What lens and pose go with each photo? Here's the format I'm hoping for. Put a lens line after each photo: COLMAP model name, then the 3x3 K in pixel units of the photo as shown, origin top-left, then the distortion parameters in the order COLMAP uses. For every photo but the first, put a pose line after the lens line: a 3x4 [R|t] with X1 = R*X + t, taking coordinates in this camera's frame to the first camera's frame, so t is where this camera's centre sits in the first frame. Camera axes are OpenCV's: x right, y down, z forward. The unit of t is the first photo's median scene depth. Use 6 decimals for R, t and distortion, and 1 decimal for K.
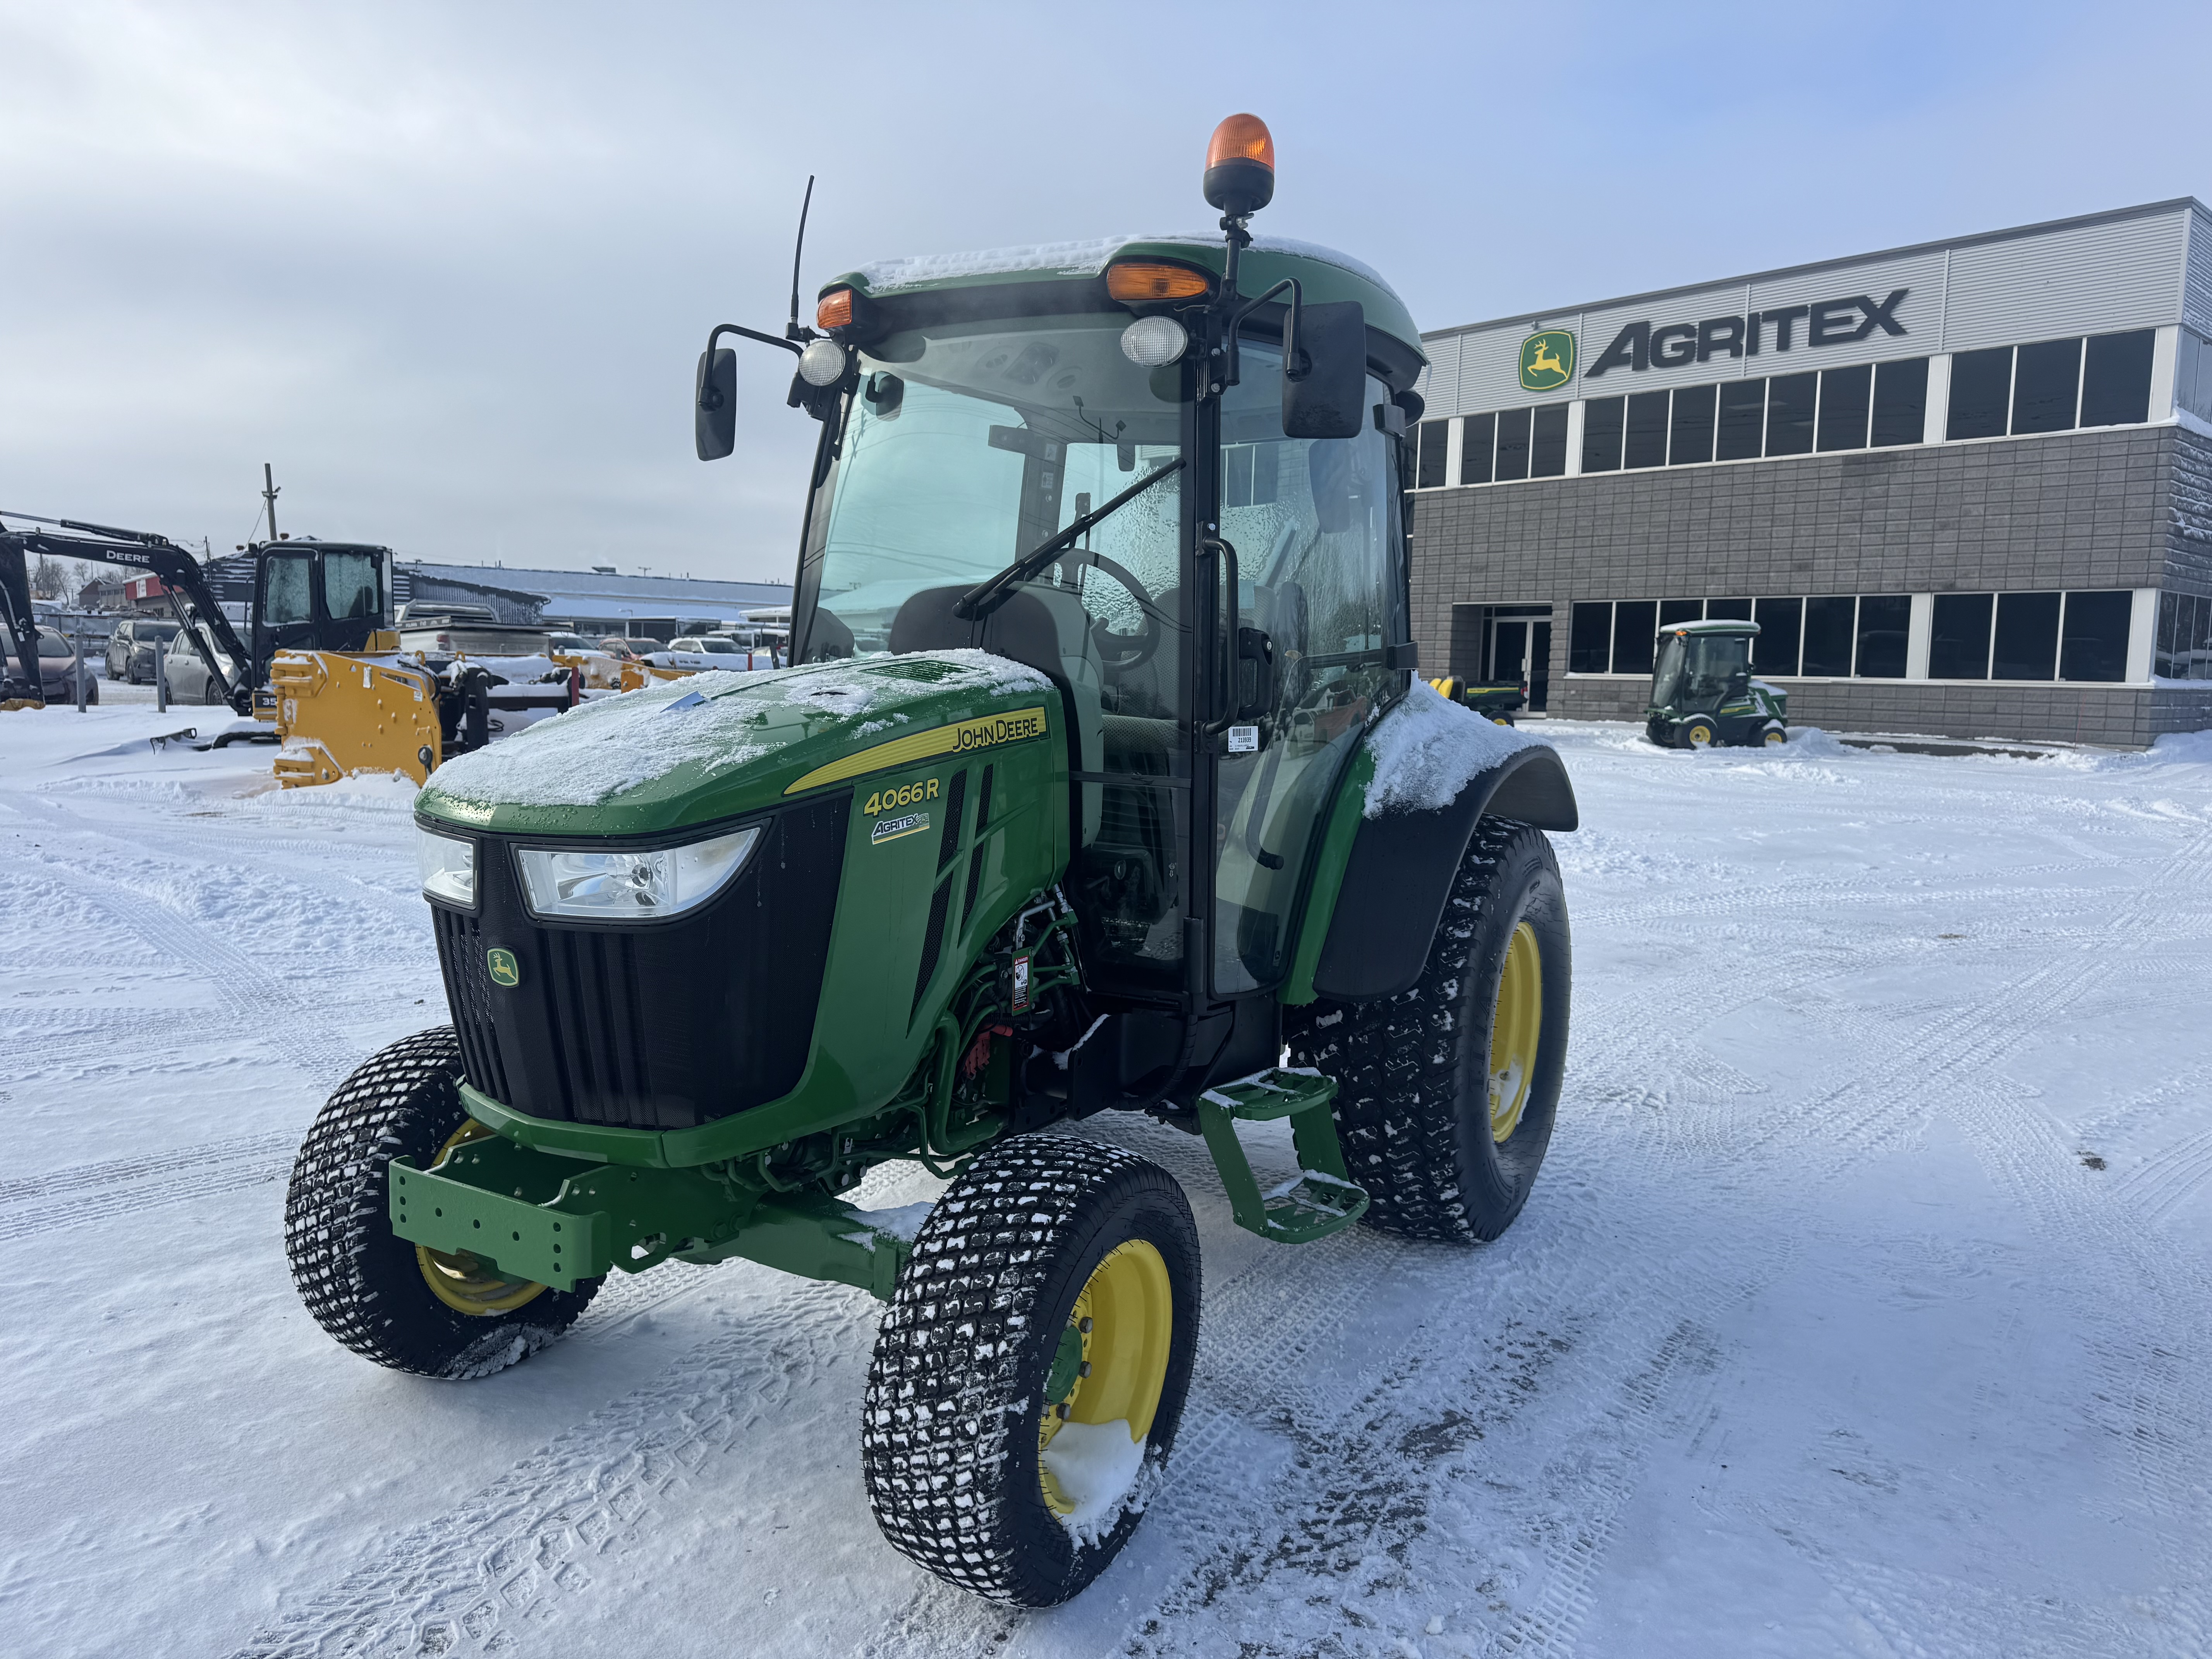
lens RADIAL K [[1556.7, 0, 1106.0], [0, 1556.7, 829.5], [0, 0, 1]] dist [0.003321, -0.002113]
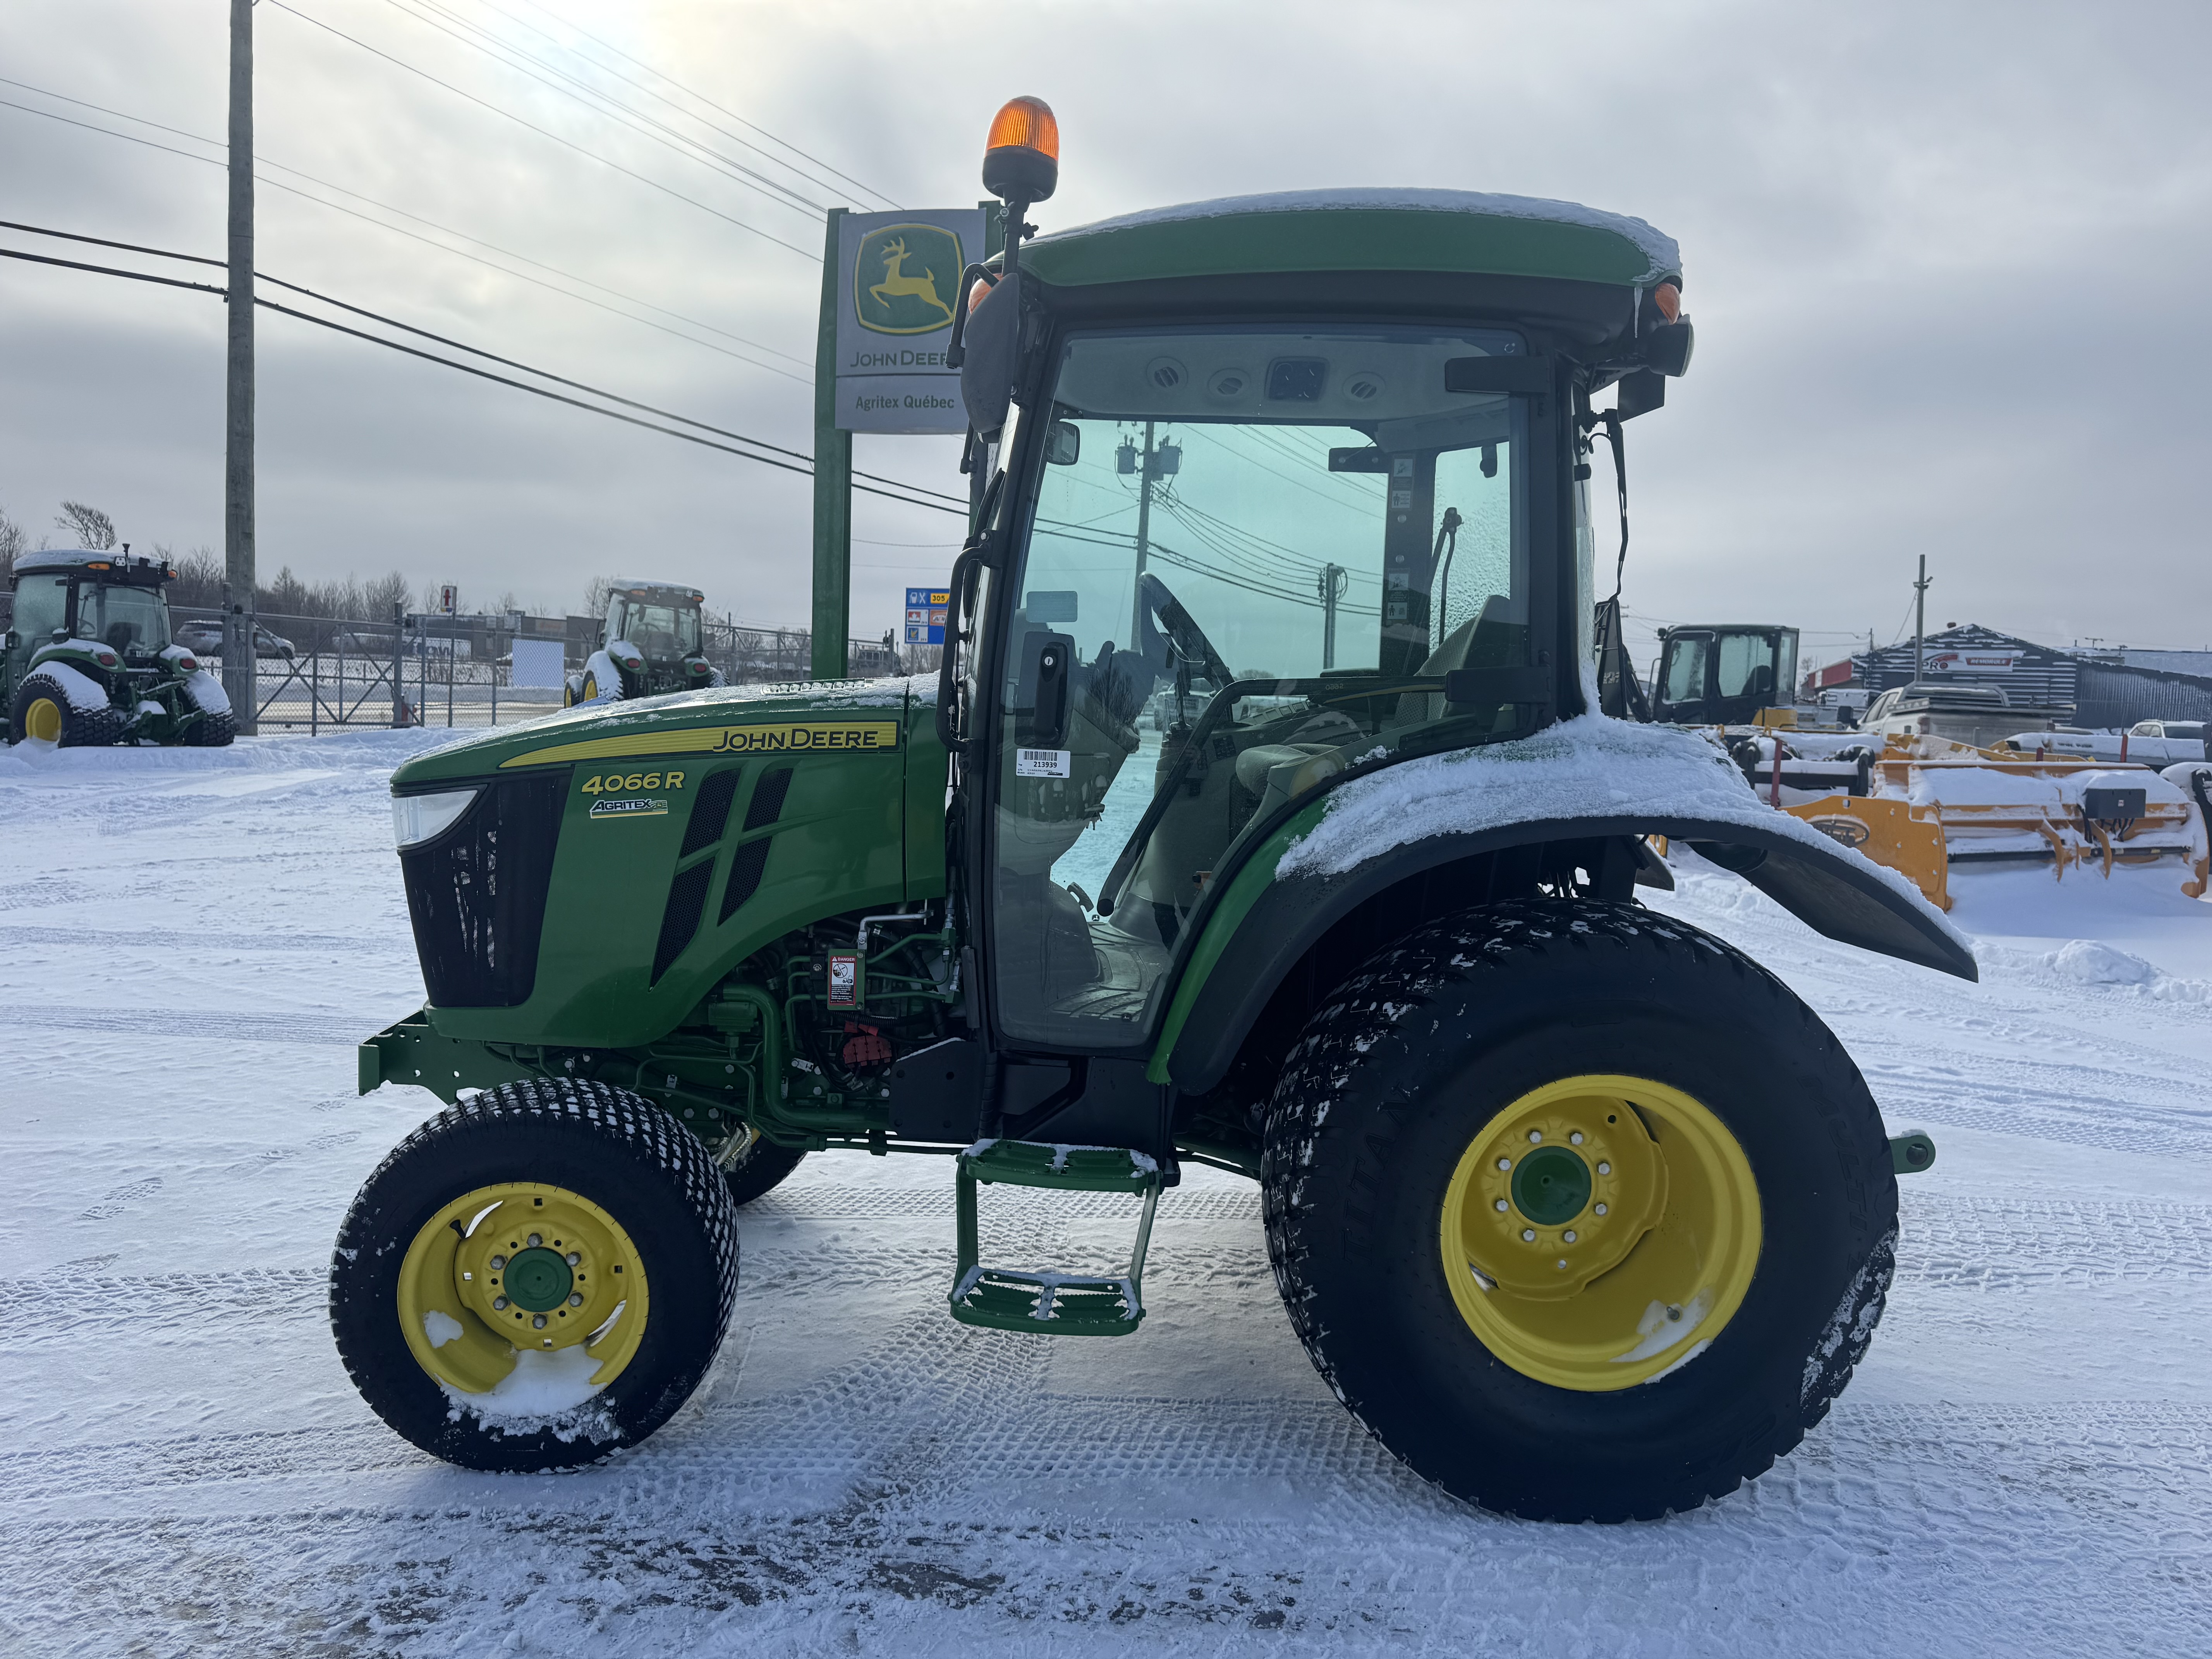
lens RADIAL K [[1545.5, 0, 1106.0], [0, 1545.5, 829.5], [0, 0, 1]] dist [0.000570, -0.000054]
pose [[0.547690, 0.072642, -0.833522, 0.097909], [-0.119315, 0.992823, 0.008126, -0.003578], [0.828130, 0.095001, 0.552427, 0.060291]]
